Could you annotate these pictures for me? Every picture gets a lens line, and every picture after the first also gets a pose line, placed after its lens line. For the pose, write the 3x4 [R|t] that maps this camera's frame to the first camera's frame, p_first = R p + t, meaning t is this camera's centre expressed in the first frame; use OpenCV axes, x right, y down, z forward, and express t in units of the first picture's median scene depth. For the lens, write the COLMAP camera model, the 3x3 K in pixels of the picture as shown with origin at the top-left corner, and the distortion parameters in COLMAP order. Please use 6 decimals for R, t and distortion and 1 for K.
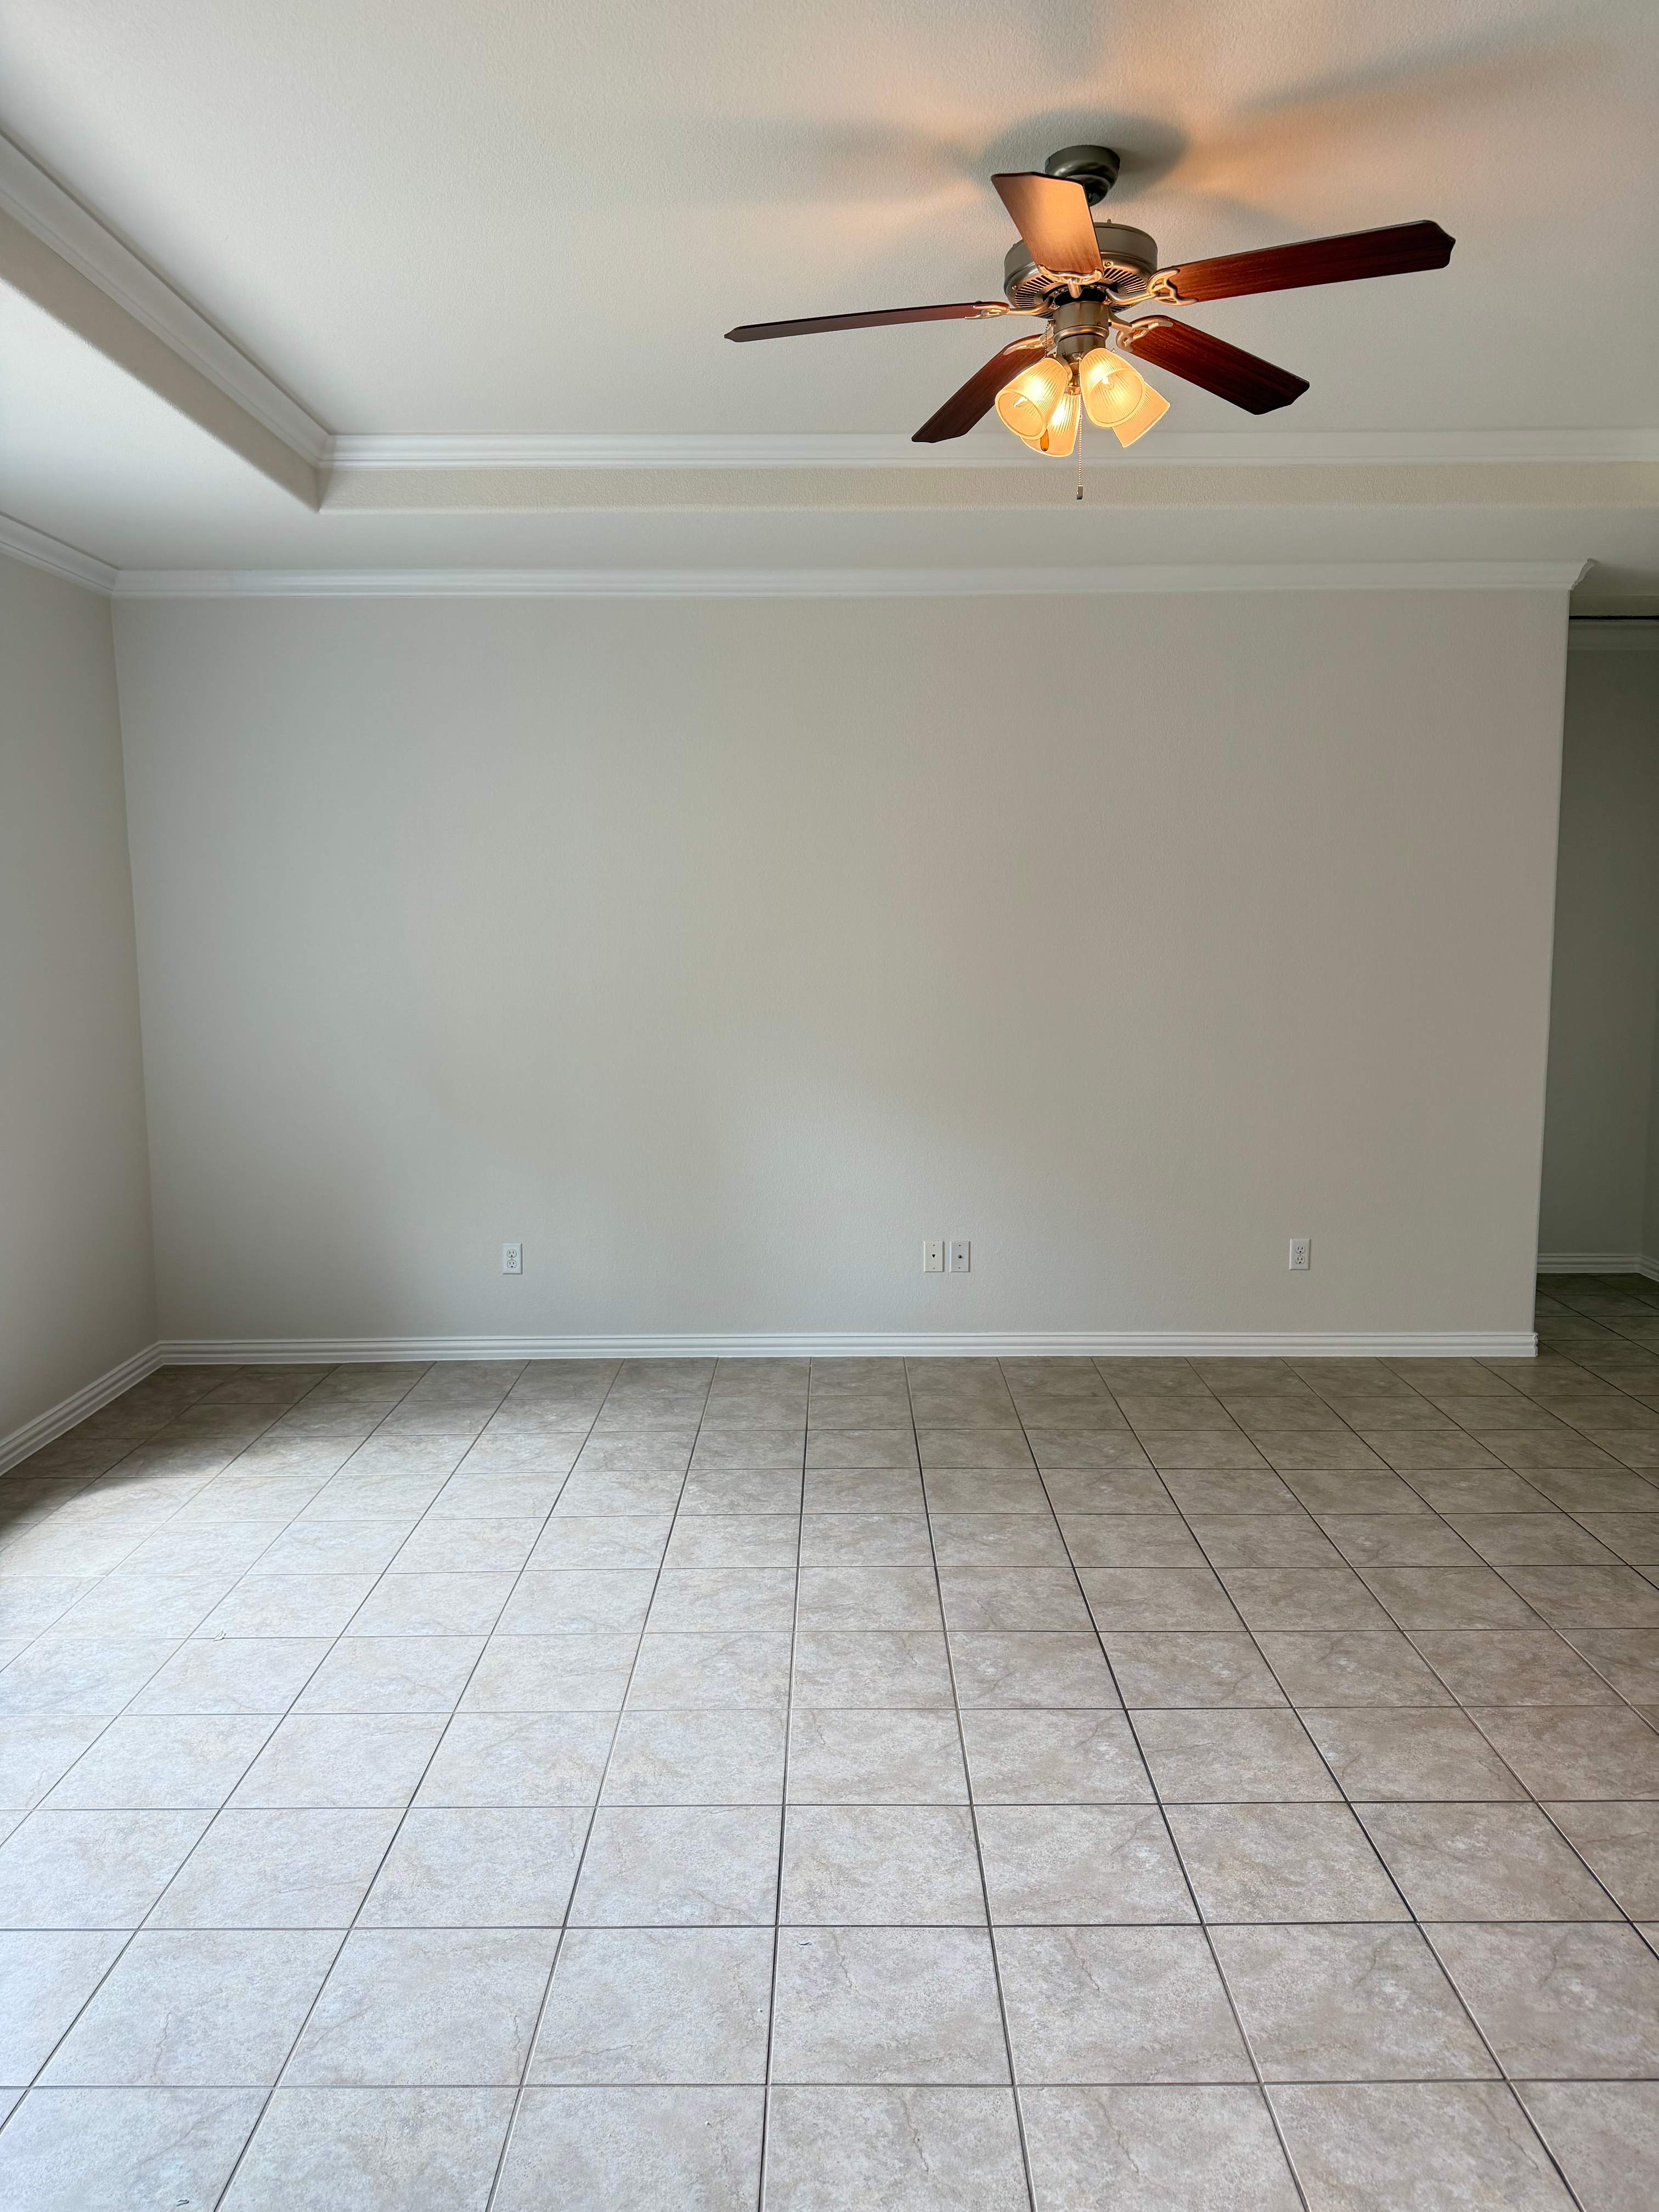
lens RADIAL K [[1538.2, 0, 832.7], [0, 1538.2, 1117.6], [0, 0, 1]] dist [-0.046399, 0.016704]
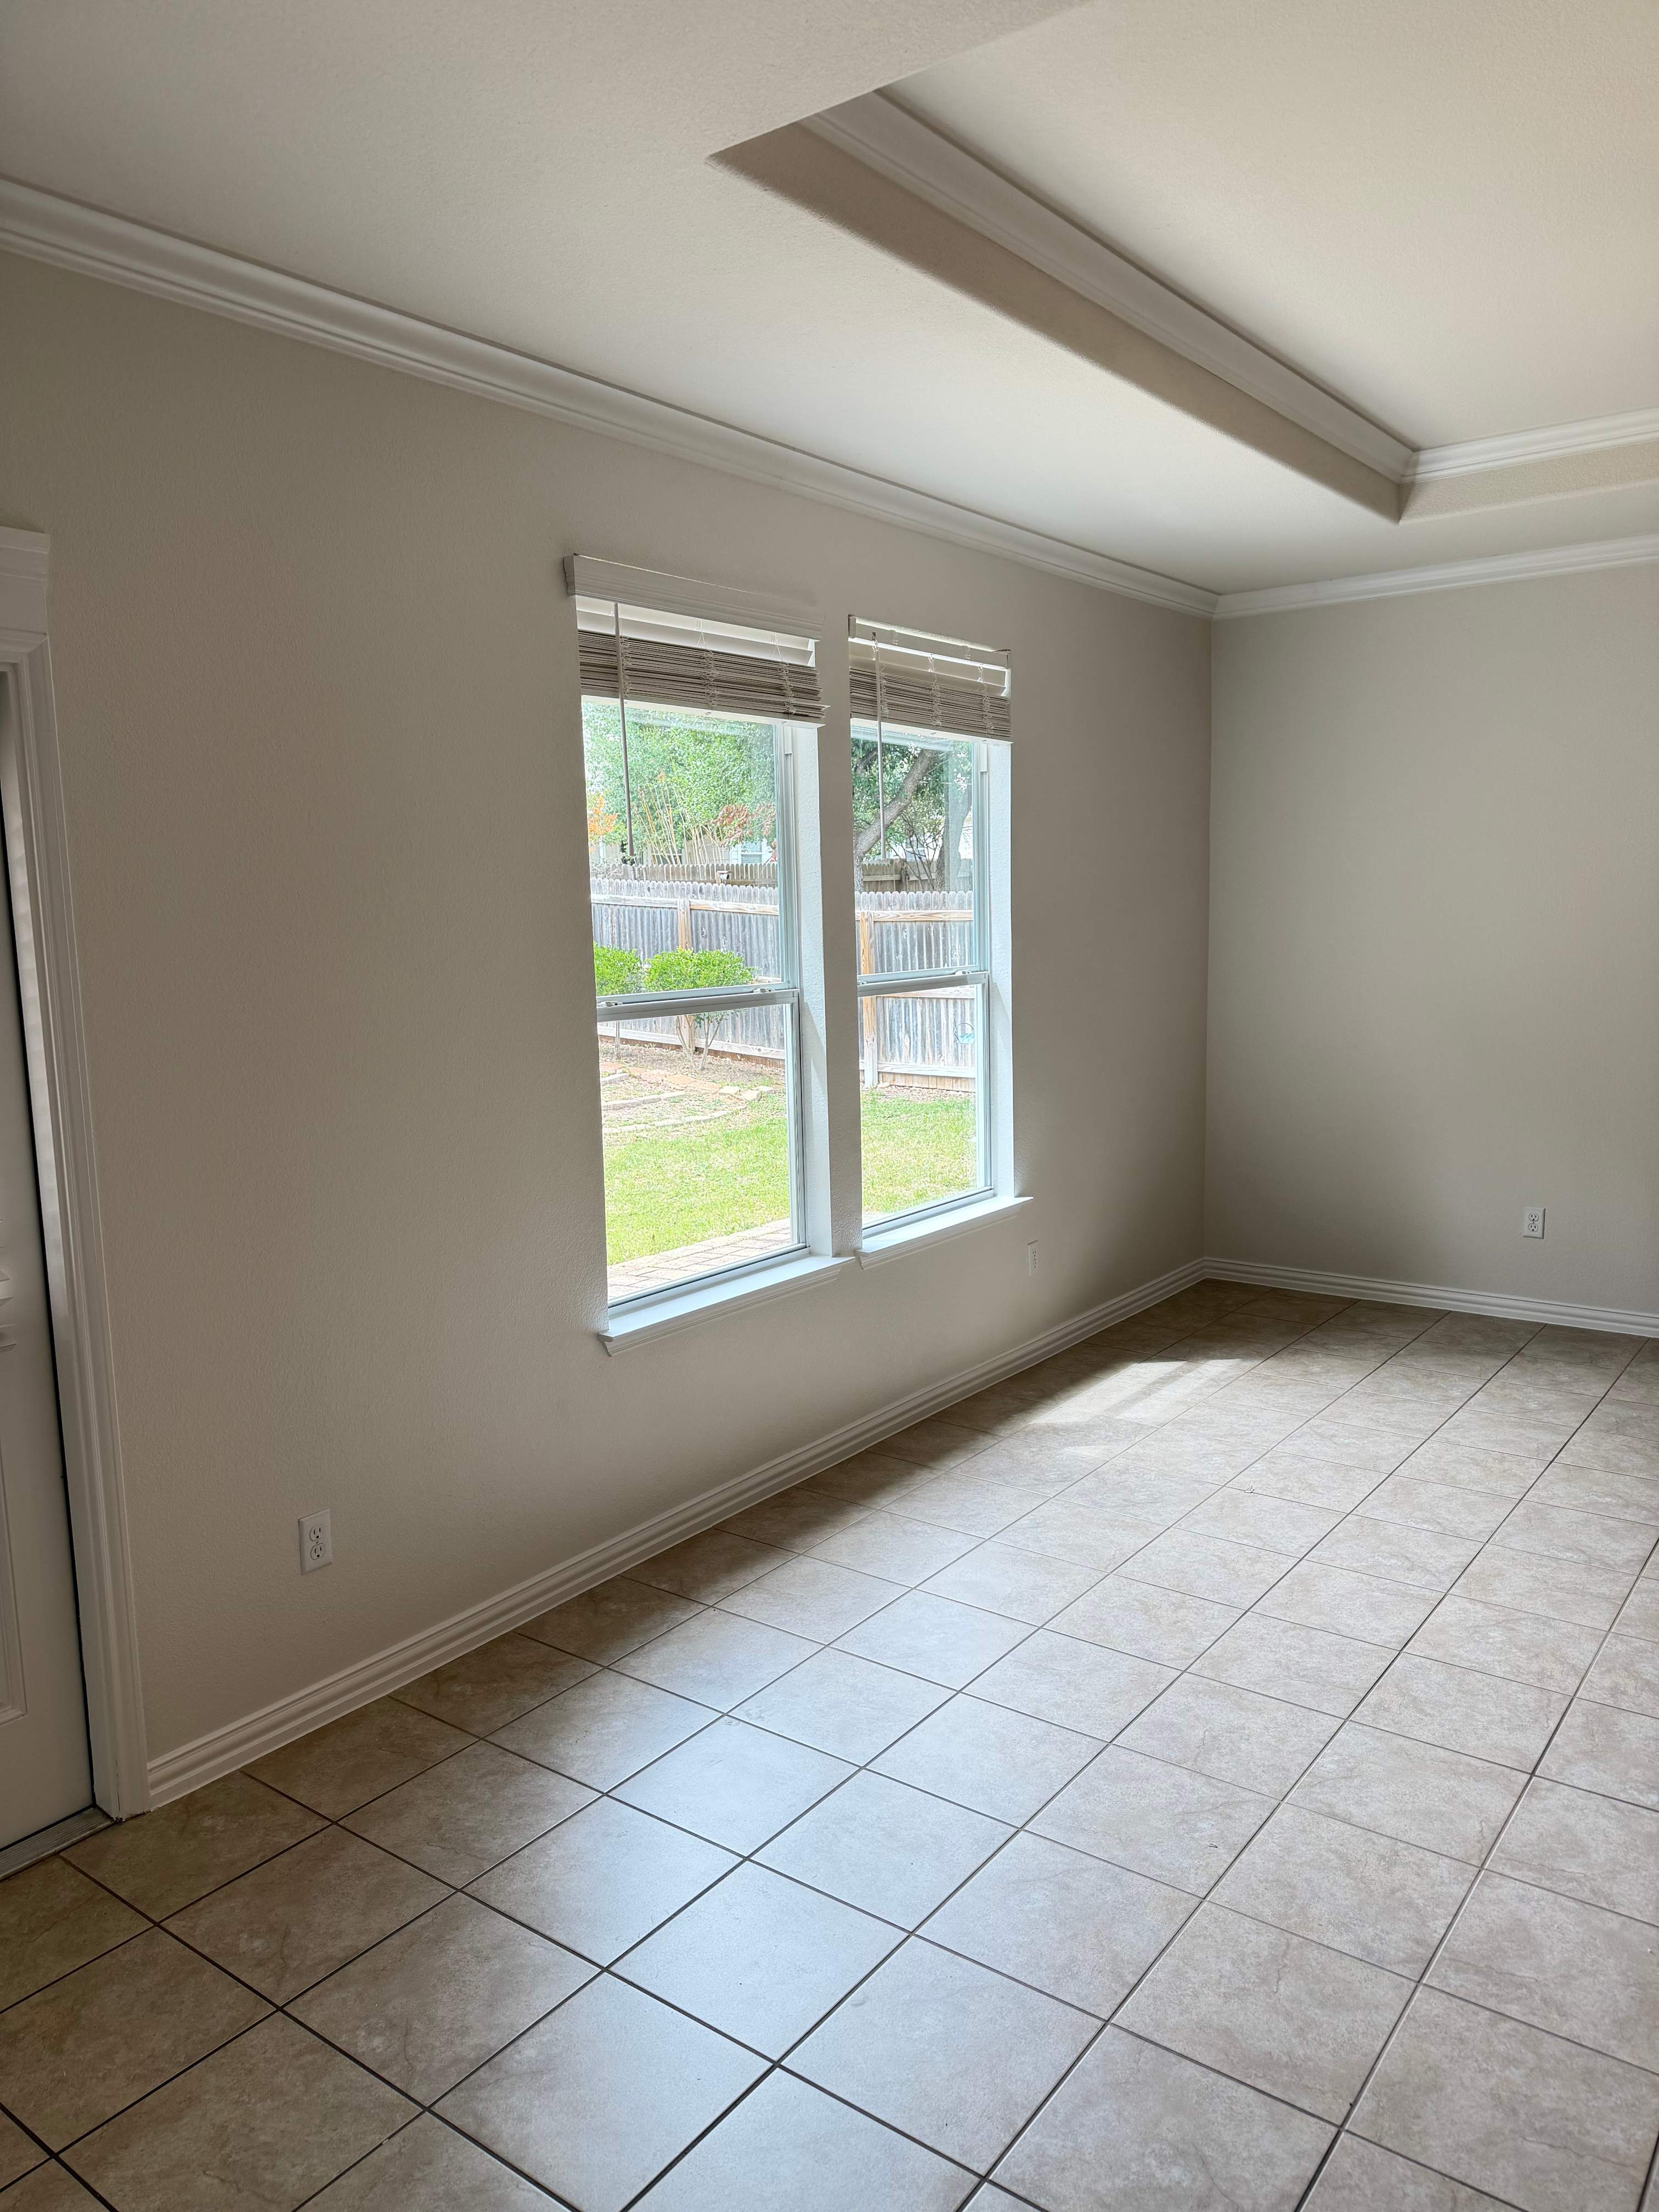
lens RADIAL K [[1538.2, 0, 807.8], [0, 1538.2, 1122.2], [0, 0, 1]] dist [-0.046399, 0.016704]
pose [[0.789917, 0.074592, -0.608660, 0.037431], [-0.060698, 0.997211, 0.043435, 0.019898], [0.610202, 0.002634, 0.792242, -0.182650]]
